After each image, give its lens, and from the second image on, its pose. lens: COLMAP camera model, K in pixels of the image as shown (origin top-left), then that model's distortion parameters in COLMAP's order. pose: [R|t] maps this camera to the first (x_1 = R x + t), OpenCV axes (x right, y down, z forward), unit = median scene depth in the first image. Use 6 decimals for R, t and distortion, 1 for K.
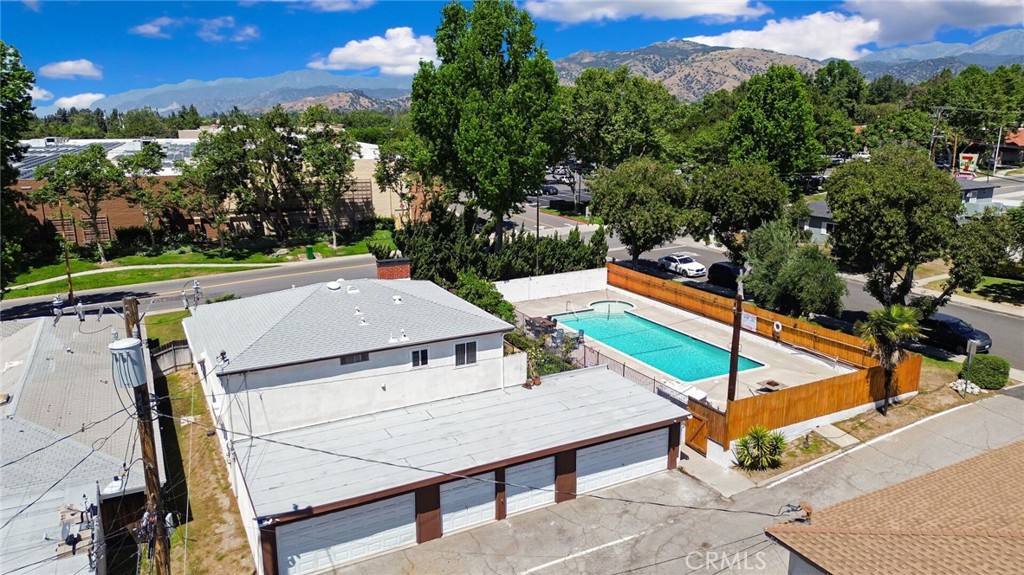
lens RADIAL K [[722.6, 0, 512.0], [0, 722.6, 287.5], [0, 0, 1]] dist [0.083306, -0.084123]
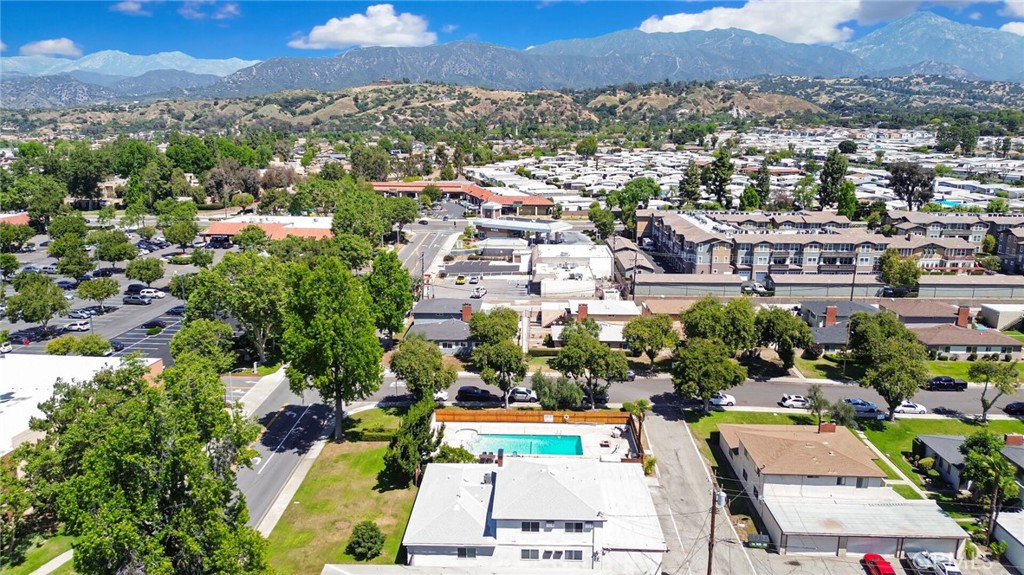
lens RADIAL K [[722.6, 0, 512.0], [0, 722.6, 287.5], [0, 0, 1]] dist [0.083306, -0.084123]
pose [[0.493453, -0.184376, 0.850006, -1.626371], [0.199575, 0.975201, 0.095673, -0.614205], [-0.846566, 0.122430, 0.518013, -0.065488]]
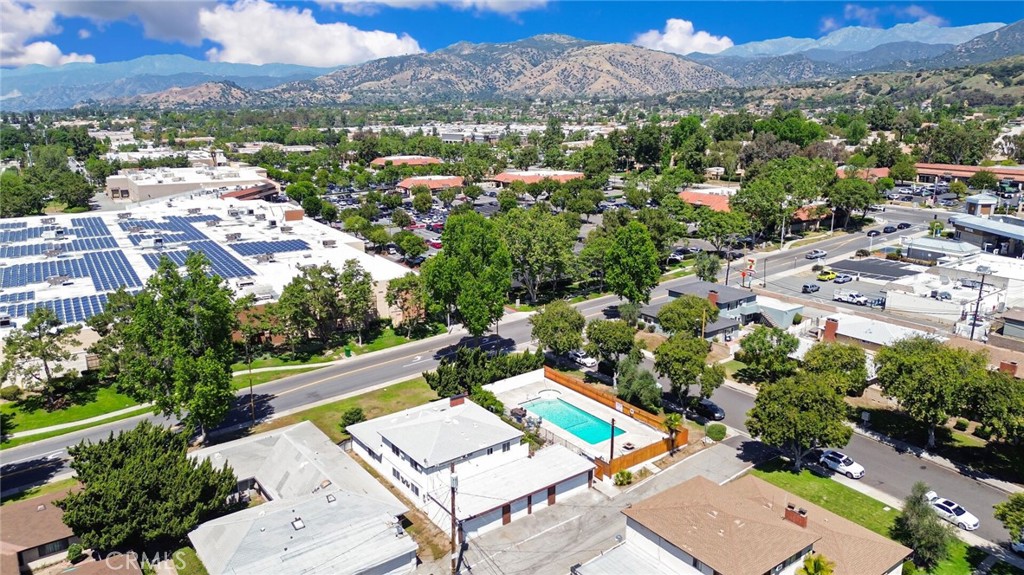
lens RADIAL K [[722.6, 0, 512.0], [0, 722.6, 287.5], [0, 0, 1]] dist [0.083306, -0.084123]
pose [[0.987352, -0.037785, 0.153973, -0.306596], [0.035446, 0.999211, 0.017907, -0.374393], [-0.154528, -0.012223, 0.987913, -1.077494]]
